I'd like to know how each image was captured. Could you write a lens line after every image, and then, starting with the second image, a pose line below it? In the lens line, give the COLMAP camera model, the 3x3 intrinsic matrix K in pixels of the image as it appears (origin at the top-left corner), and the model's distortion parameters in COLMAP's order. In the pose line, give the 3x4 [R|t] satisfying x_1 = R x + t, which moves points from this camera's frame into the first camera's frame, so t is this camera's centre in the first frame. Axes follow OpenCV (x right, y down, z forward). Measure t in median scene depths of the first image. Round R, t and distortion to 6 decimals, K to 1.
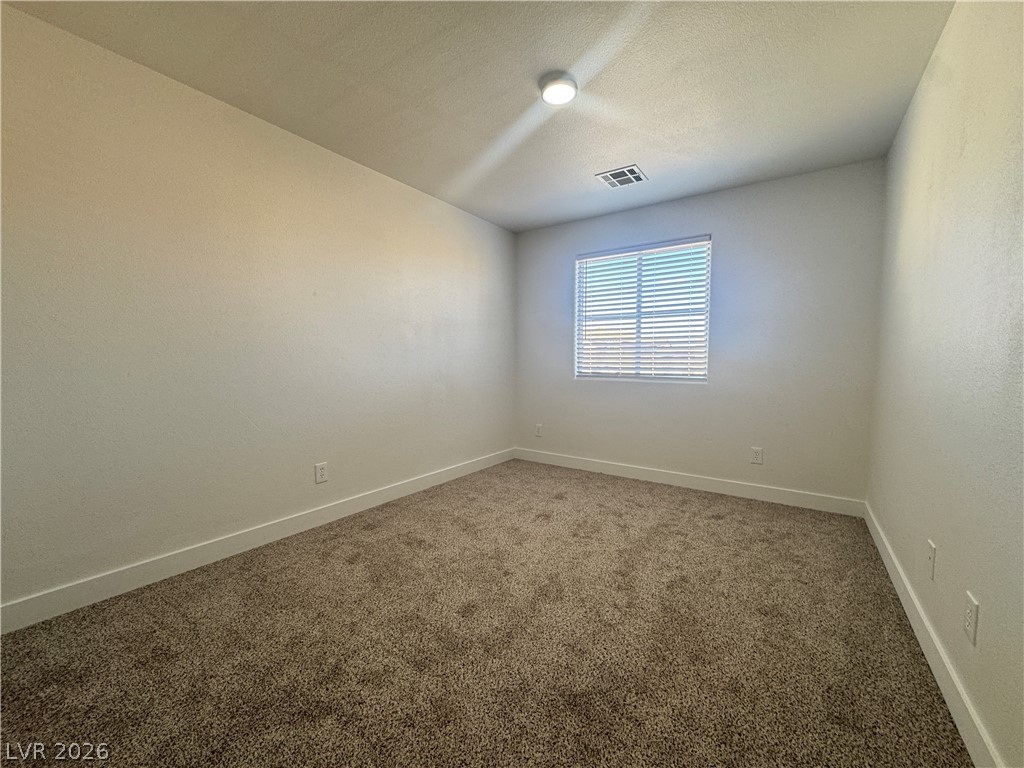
lens RADIAL K [[407.4, 0, 512.0], [0, 407.4, 384.0], [0, 0, 1]] dist [-0.001112, 0.000115]
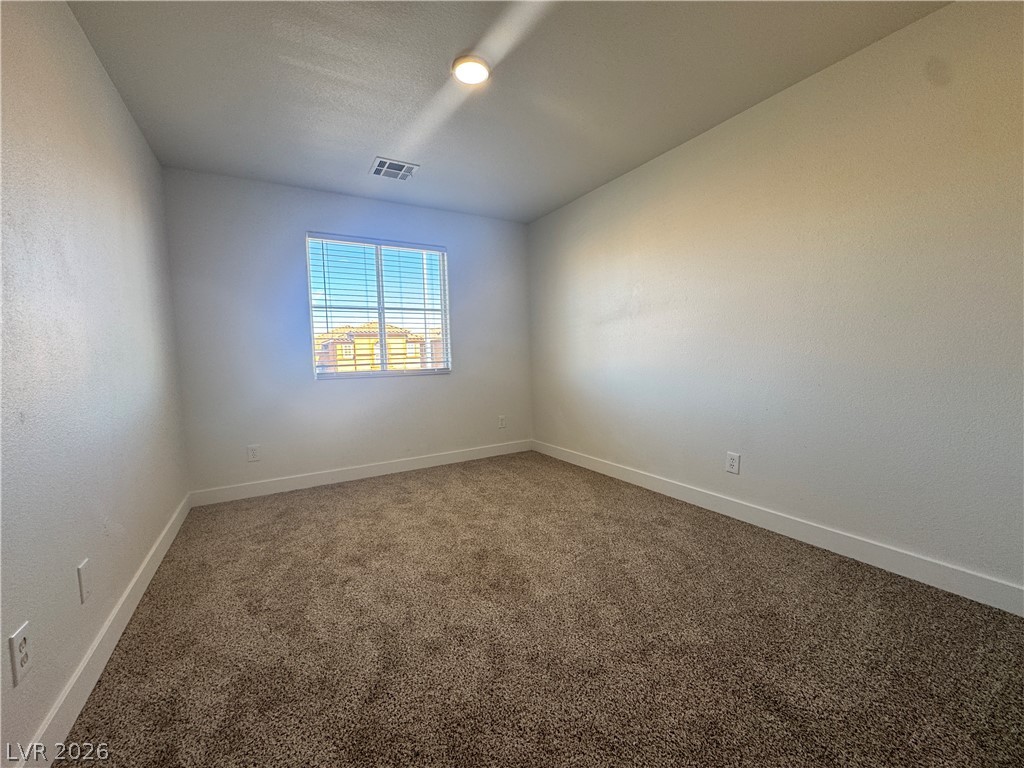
lens RADIAL K [[407.4, 0, 512.0], [0, 407.4, 384.0], [0, 0, 1]] dist [-0.001112, 0.000115]
pose [[0.408060, -0.089355, 0.908572, -0.480213], [0.078682, 0.994938, 0.062511, -0.027235], [-0.909558, 0.045980, 0.413024, 0.312316]]
